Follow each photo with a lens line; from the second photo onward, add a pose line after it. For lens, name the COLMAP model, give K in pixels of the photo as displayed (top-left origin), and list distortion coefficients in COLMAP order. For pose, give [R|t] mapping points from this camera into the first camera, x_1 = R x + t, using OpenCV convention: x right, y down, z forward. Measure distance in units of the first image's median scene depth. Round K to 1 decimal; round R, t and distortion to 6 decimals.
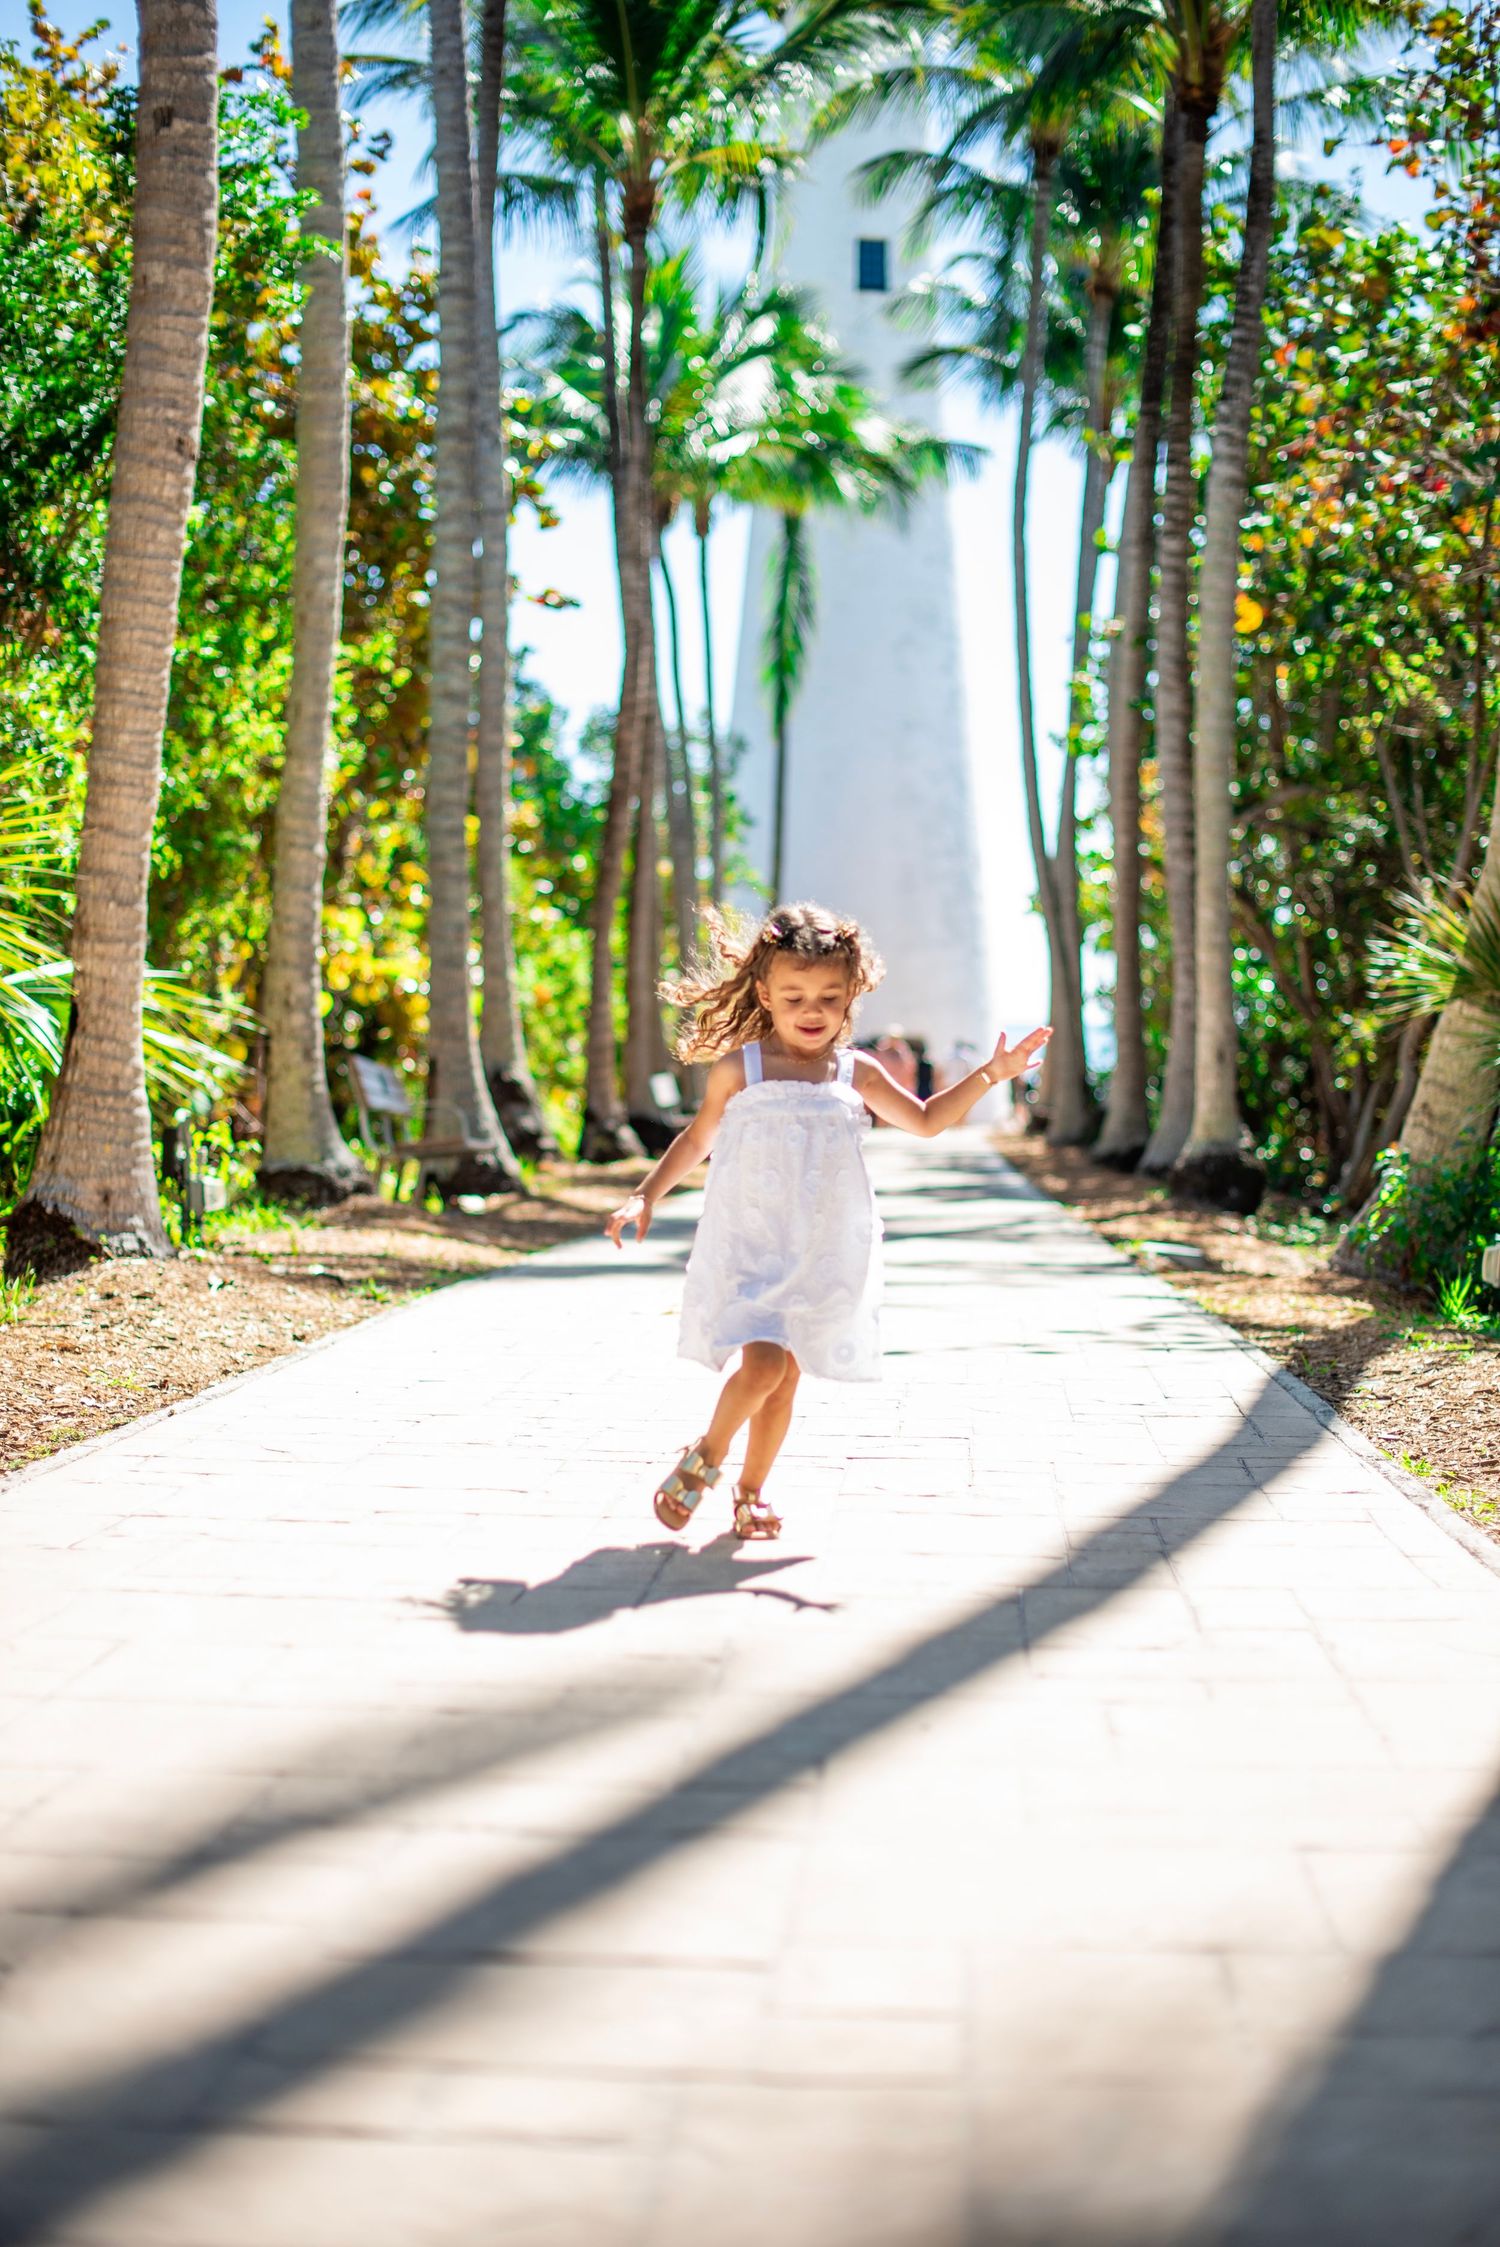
lens RADIAL K [[3377.2, 0, 750.0], [0, 3377.2, 1123.5], [0, 0, 1]] dist [-0.118429, 0.117231]
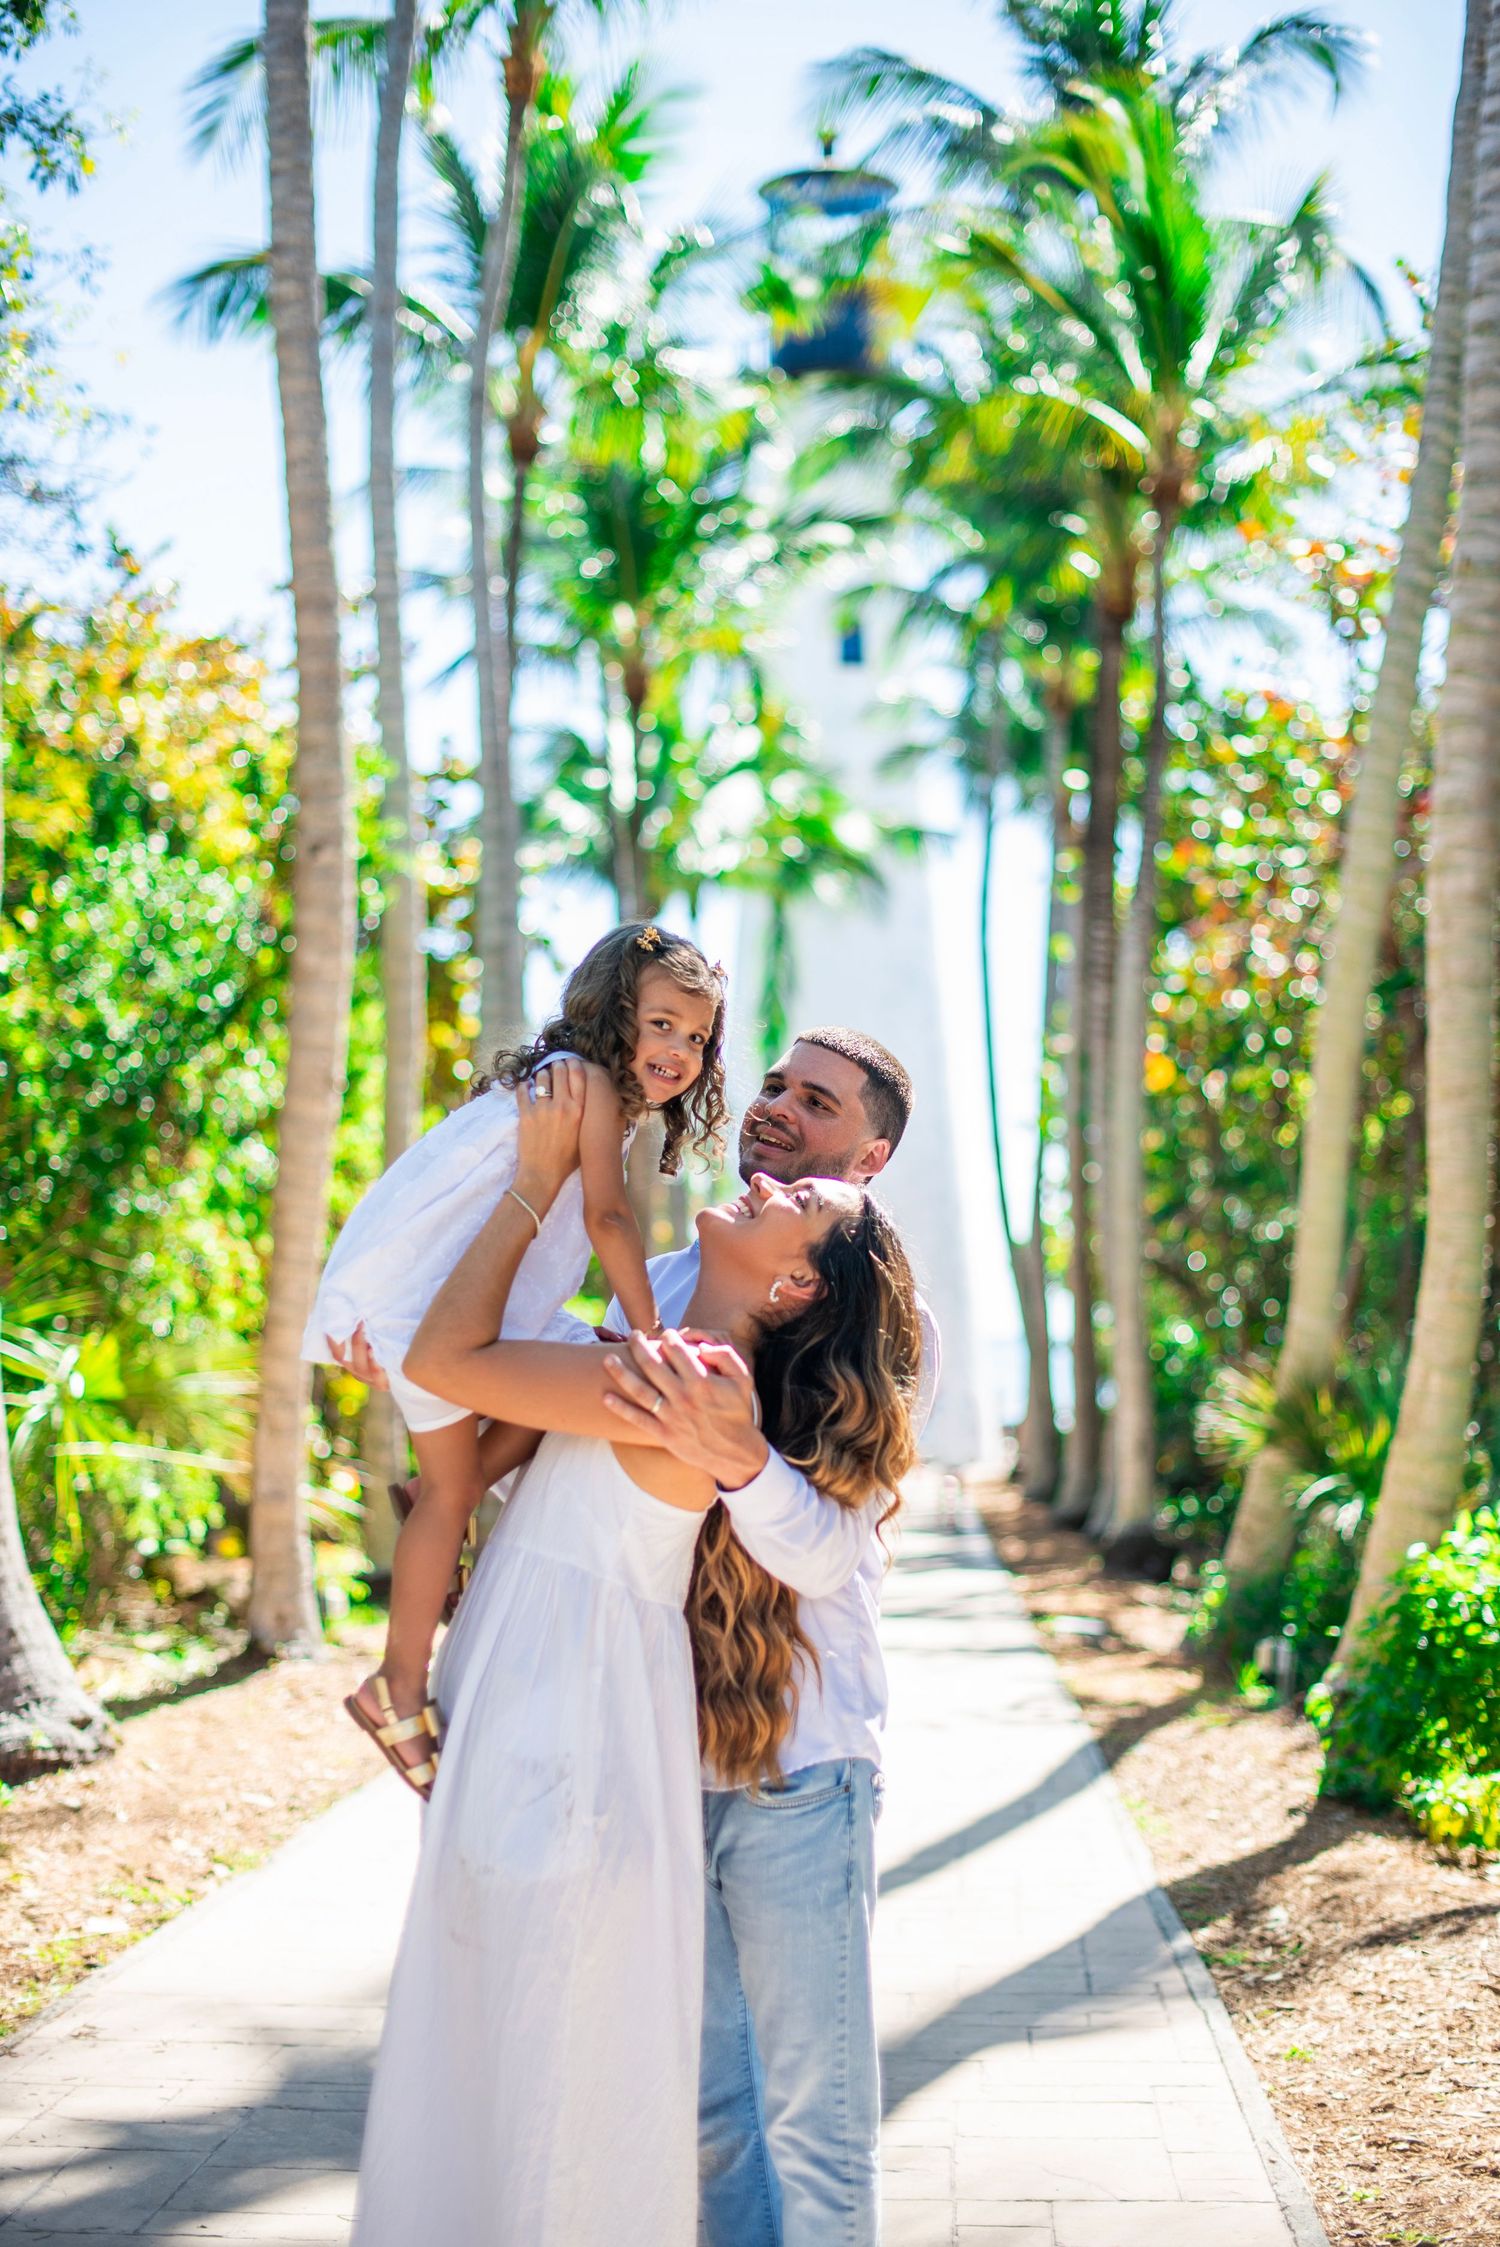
lens RADIAL K [[3377.2, 0, 750.0], [0, 3377.2, 1123.5], [0, 0, 1]] dist [-0.118429, 0.117231]
pose [[0.999929, -0.011716, 0.001964, 0.002030], [0.011852, 0.995127, -0.097887, -0.021699], [-0.000808, 0.097904, 0.995196, -0.206152]]
